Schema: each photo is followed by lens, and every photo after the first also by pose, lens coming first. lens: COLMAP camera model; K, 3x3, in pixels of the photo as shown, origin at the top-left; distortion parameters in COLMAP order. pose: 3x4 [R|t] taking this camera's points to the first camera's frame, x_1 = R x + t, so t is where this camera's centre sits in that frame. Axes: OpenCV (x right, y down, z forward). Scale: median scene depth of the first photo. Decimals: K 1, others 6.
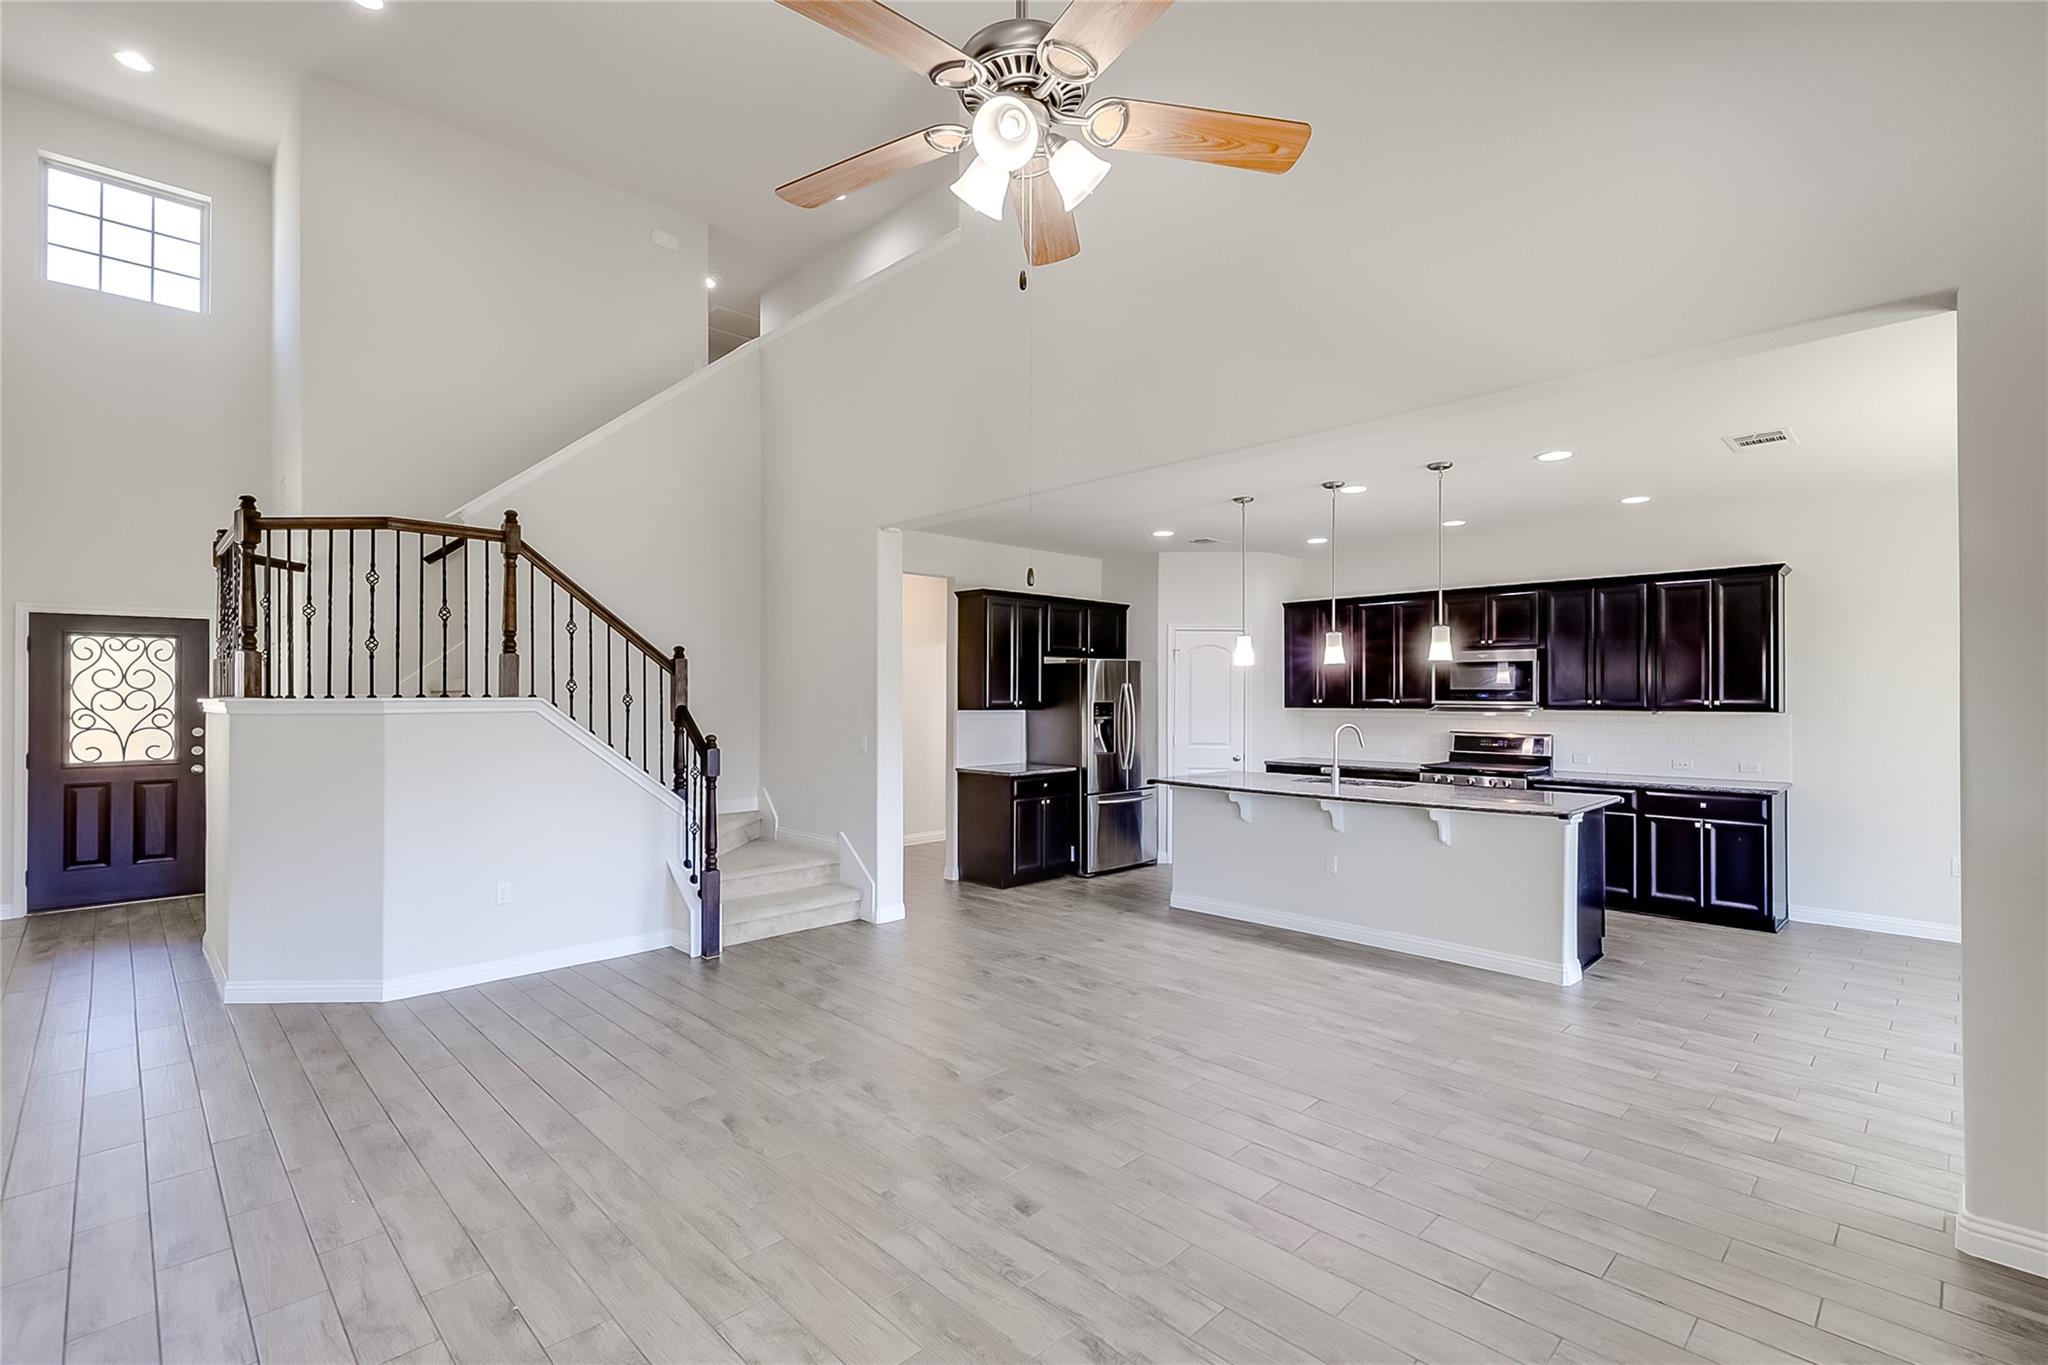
lens RADIAL K [[921.1, 0, 1027.6], [0, 921.1, 686.0], [0, 0, 1]] dist [0.004000, -0.001007]
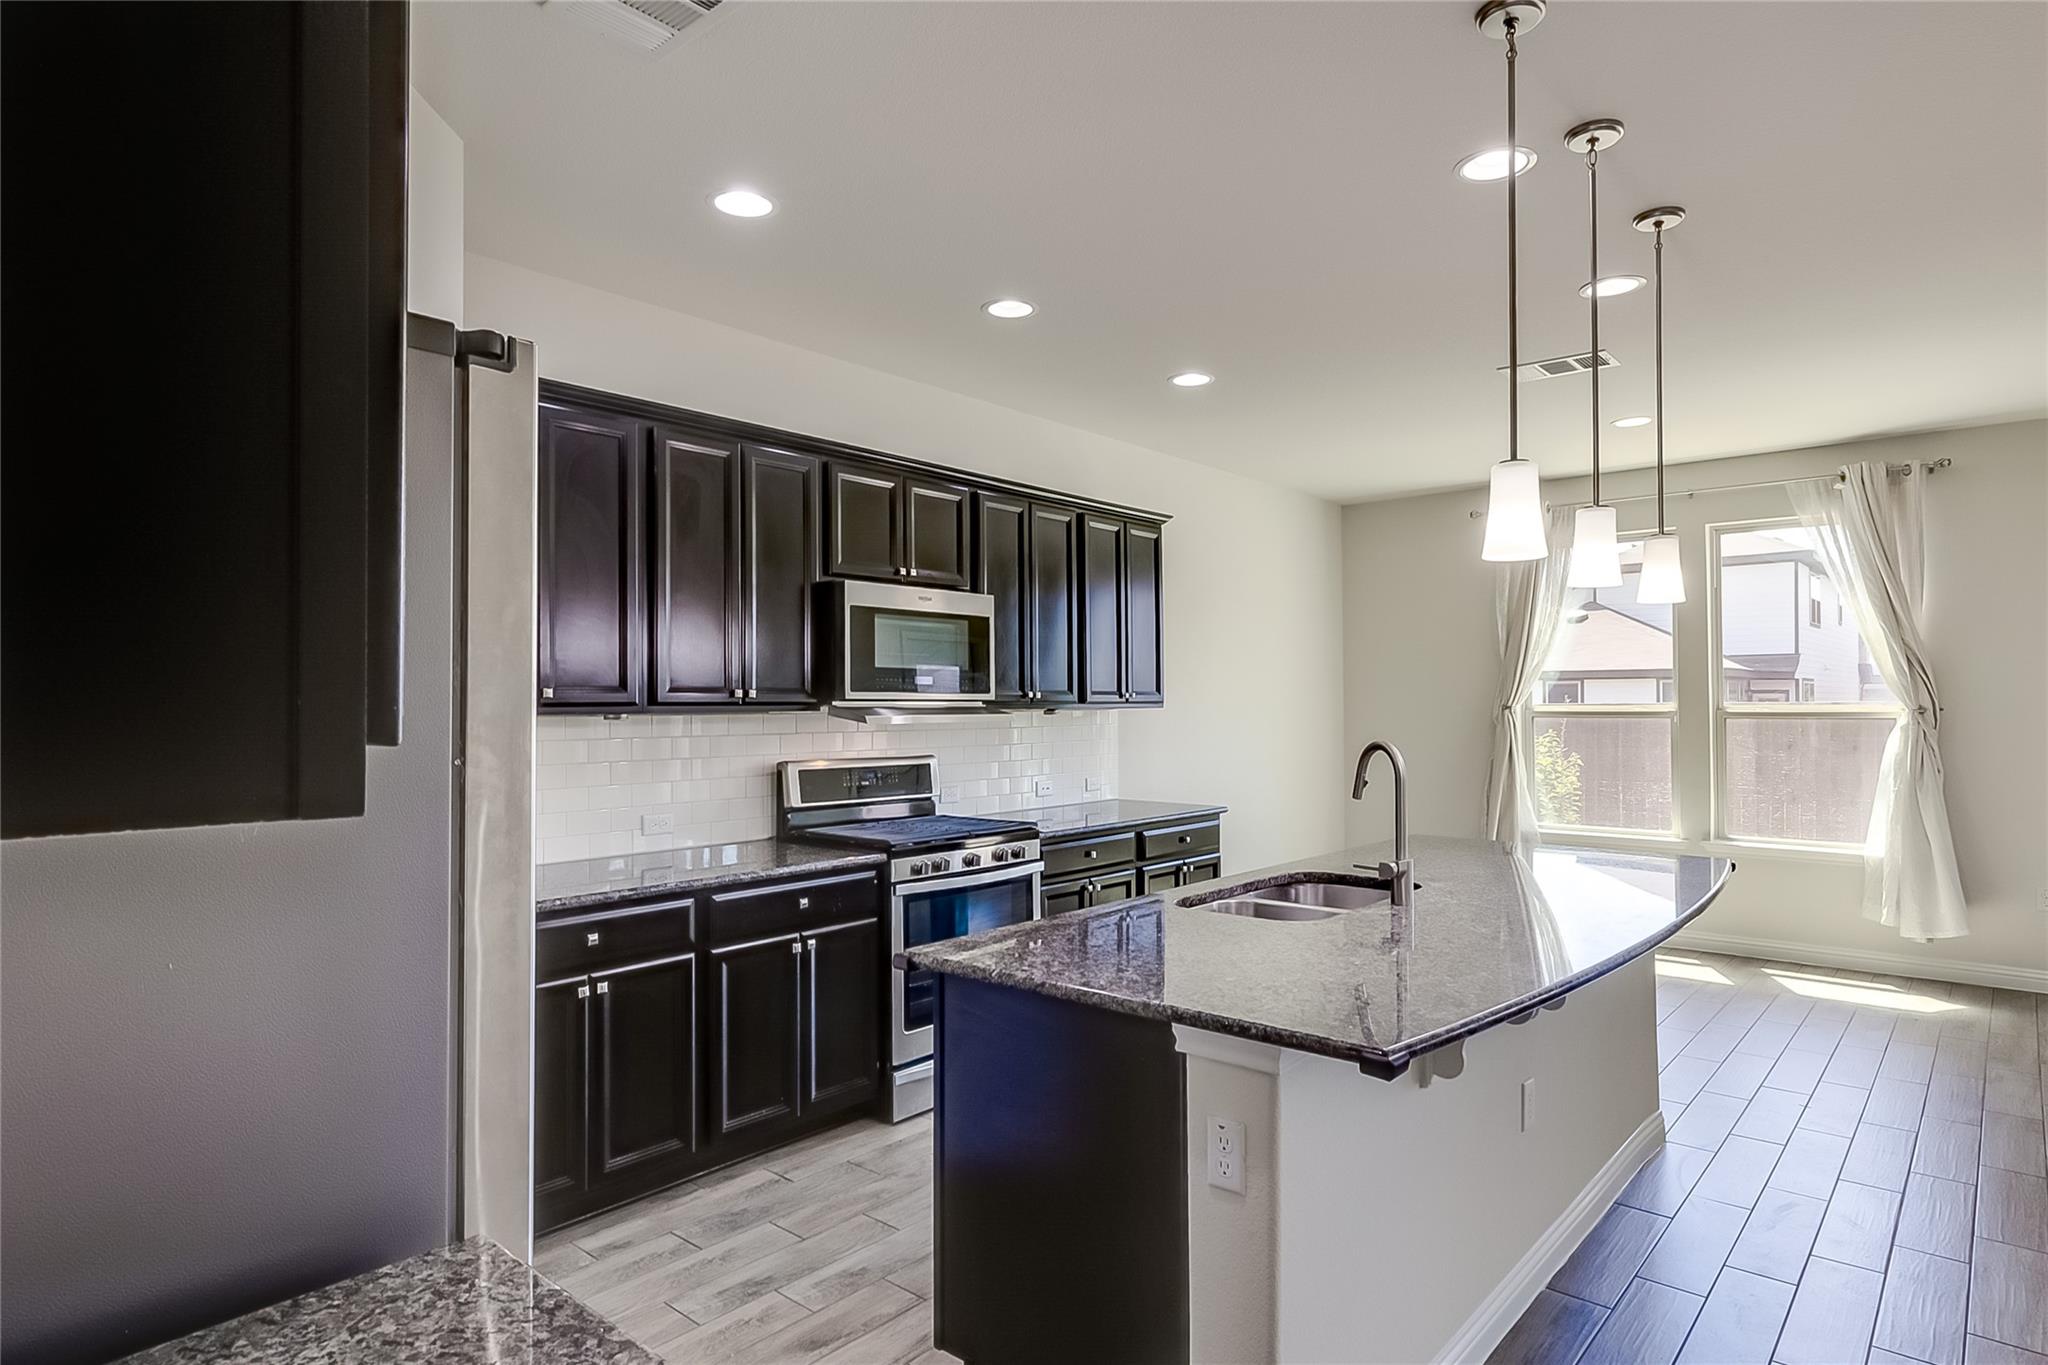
lens RADIAL K [[1125.4, 0, 1016.6], [0, 1125.4, 692.9], [0, 0, 1]] dist [0.001117, -0.001737]
pose [[-0.068313, 0.005428, 0.997649, -0.119858], [-0.009298, 0.999938, -0.006077, 0.023471], [-0.997621, -0.009691, -0.068258, 1.181216]]
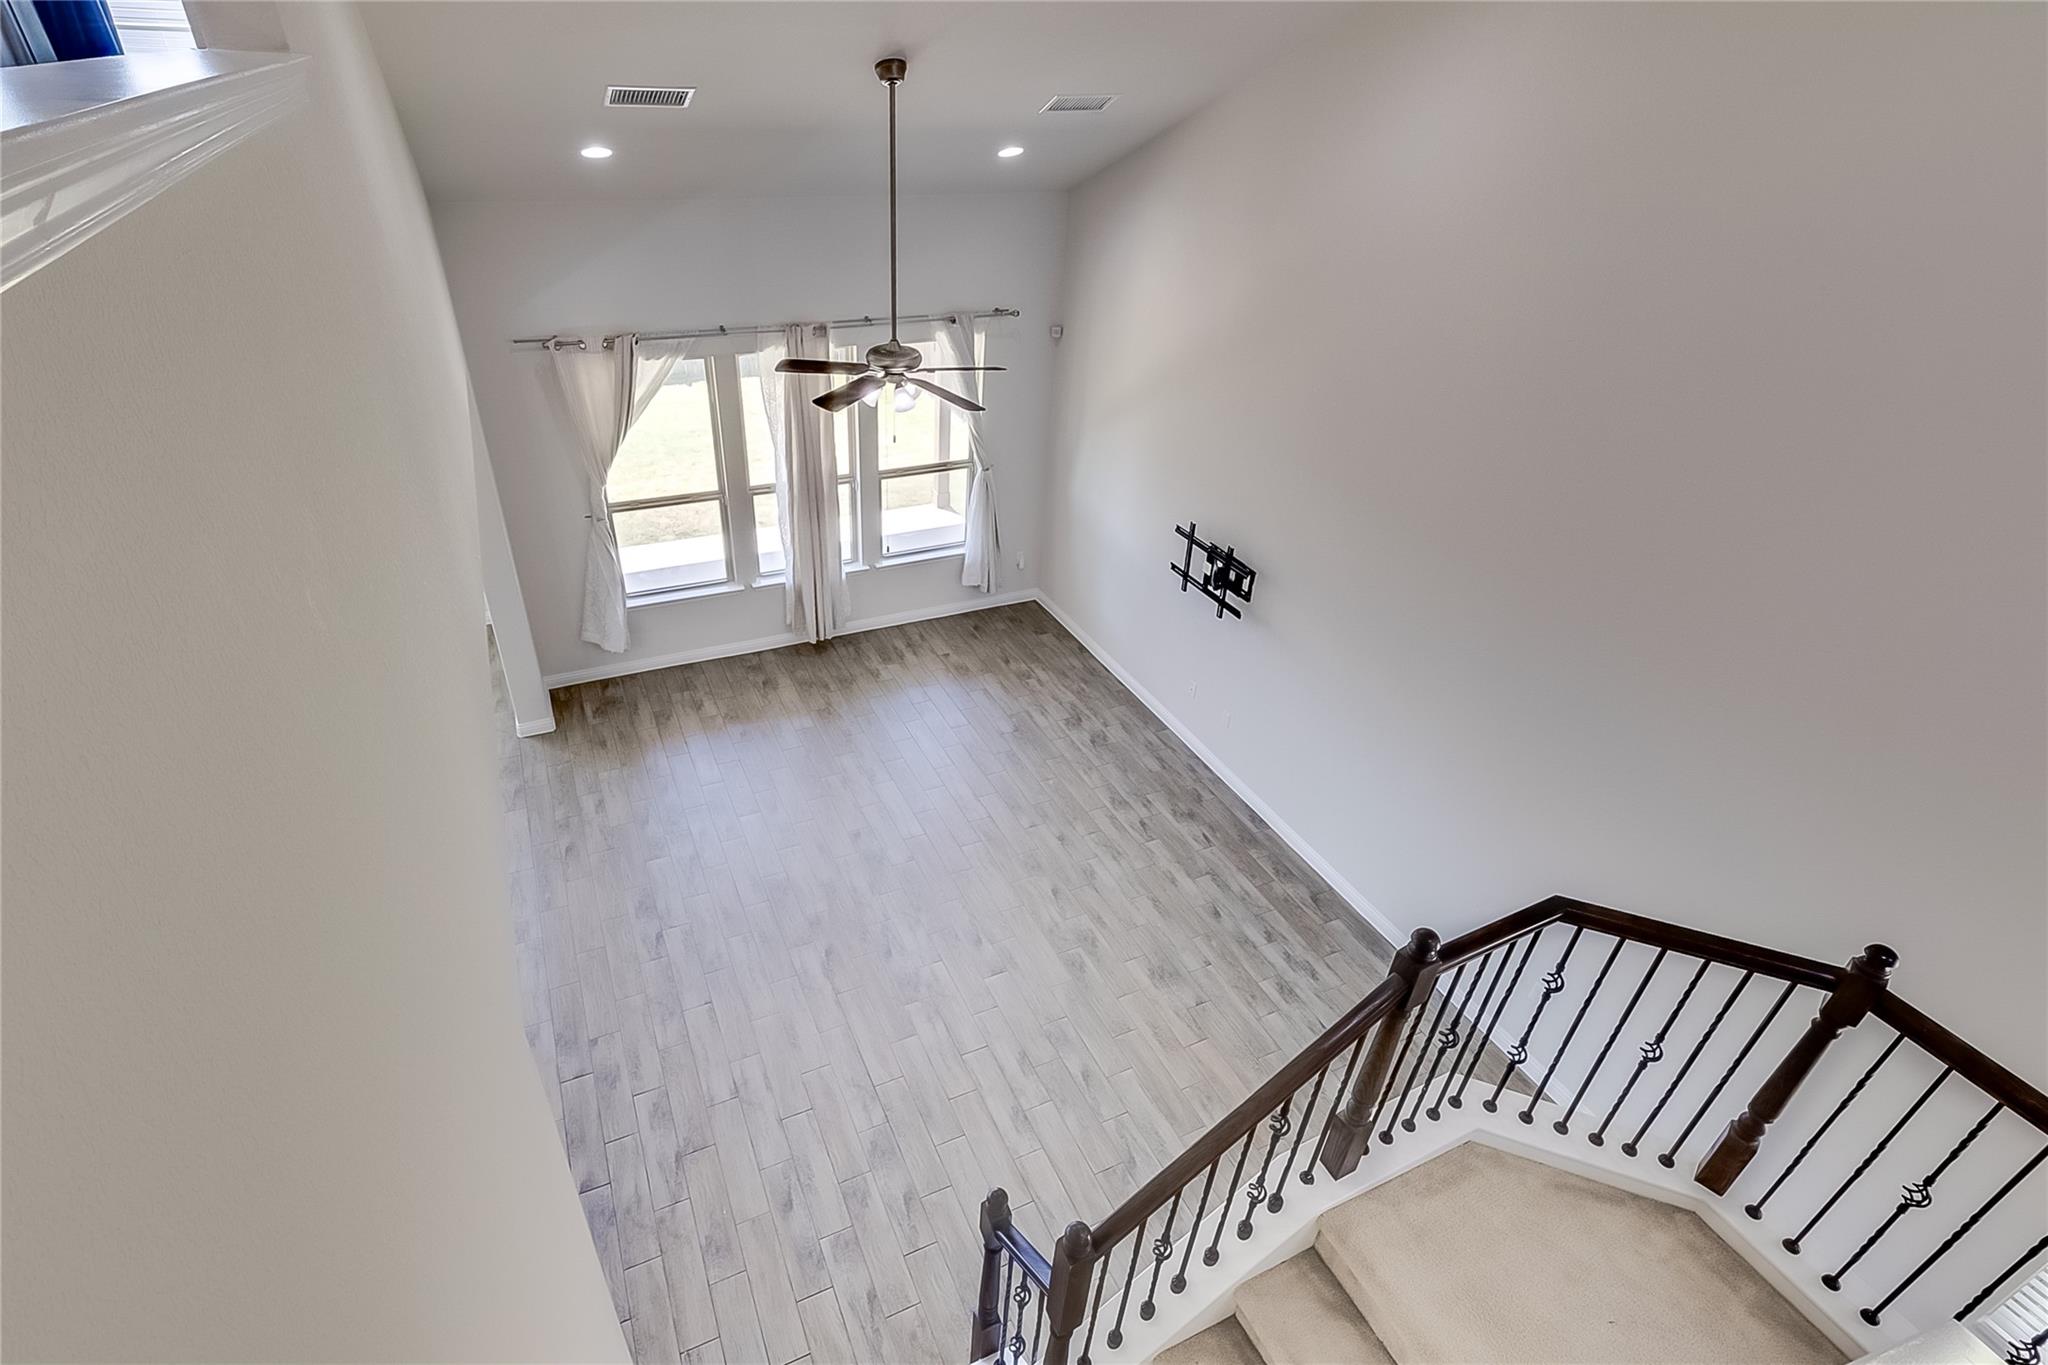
lens RADIAL K [[1007.3, 0, 991.7], [0, 1007.3, 683.6], [0, 0, 1]] dist [0.000403, 0.000016]
pose [[-0.941134, -0.217683, 0.258615, -0.380114], [-0.047650, 0.842846, 0.536042, -0.467857], [-0.334659, 0.492164, -0.803603, 1.182865]]
